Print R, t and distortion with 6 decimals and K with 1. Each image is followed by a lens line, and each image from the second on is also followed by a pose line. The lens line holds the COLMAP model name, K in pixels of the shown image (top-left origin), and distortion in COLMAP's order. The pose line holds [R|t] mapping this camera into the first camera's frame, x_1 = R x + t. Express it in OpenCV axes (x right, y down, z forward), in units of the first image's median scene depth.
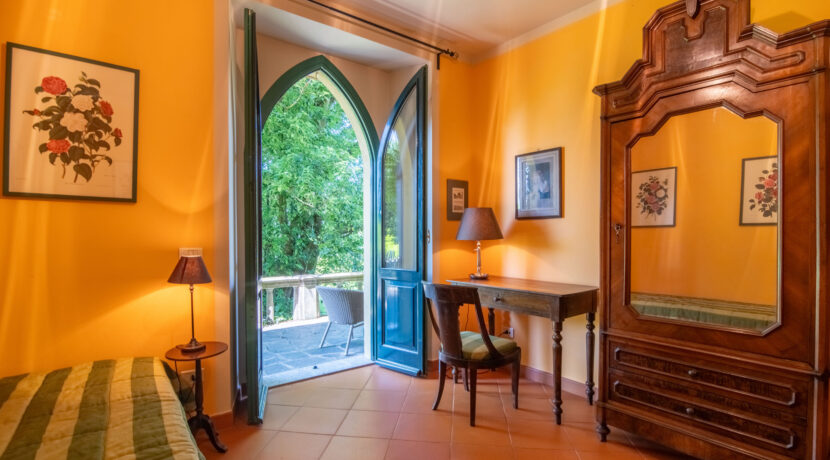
lens RADIAL K [[407.5, 0, 415.8], [0, 407.5, 234.0], [0, 0, 1]] dist [-0.002571, -0.000393]
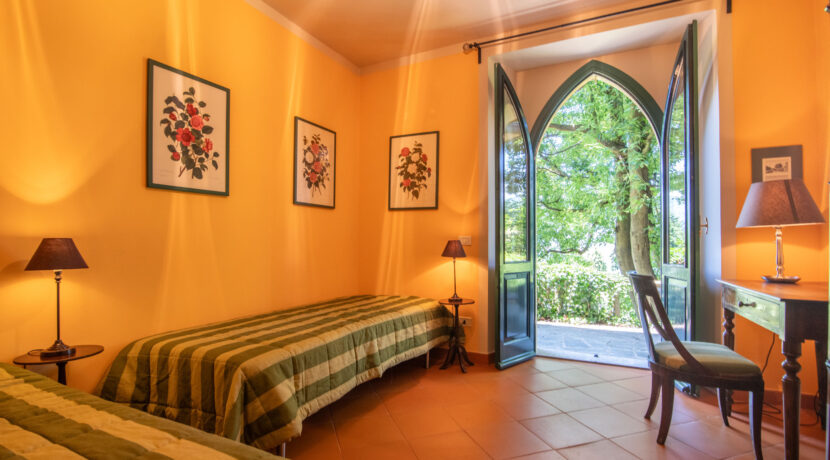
lens RADIAL K [[407.5, 0, 415.8], [0, 407.5, 234.0], [0, 0, 1]] dist [-0.002571, -0.000393]
pose [[0.414598, -0.025251, -0.909654, 0.852680], [-0.006989, 0.999497, -0.030930, 0.083756], [0.909978, 0.019181, 0.414213, 0.229116]]
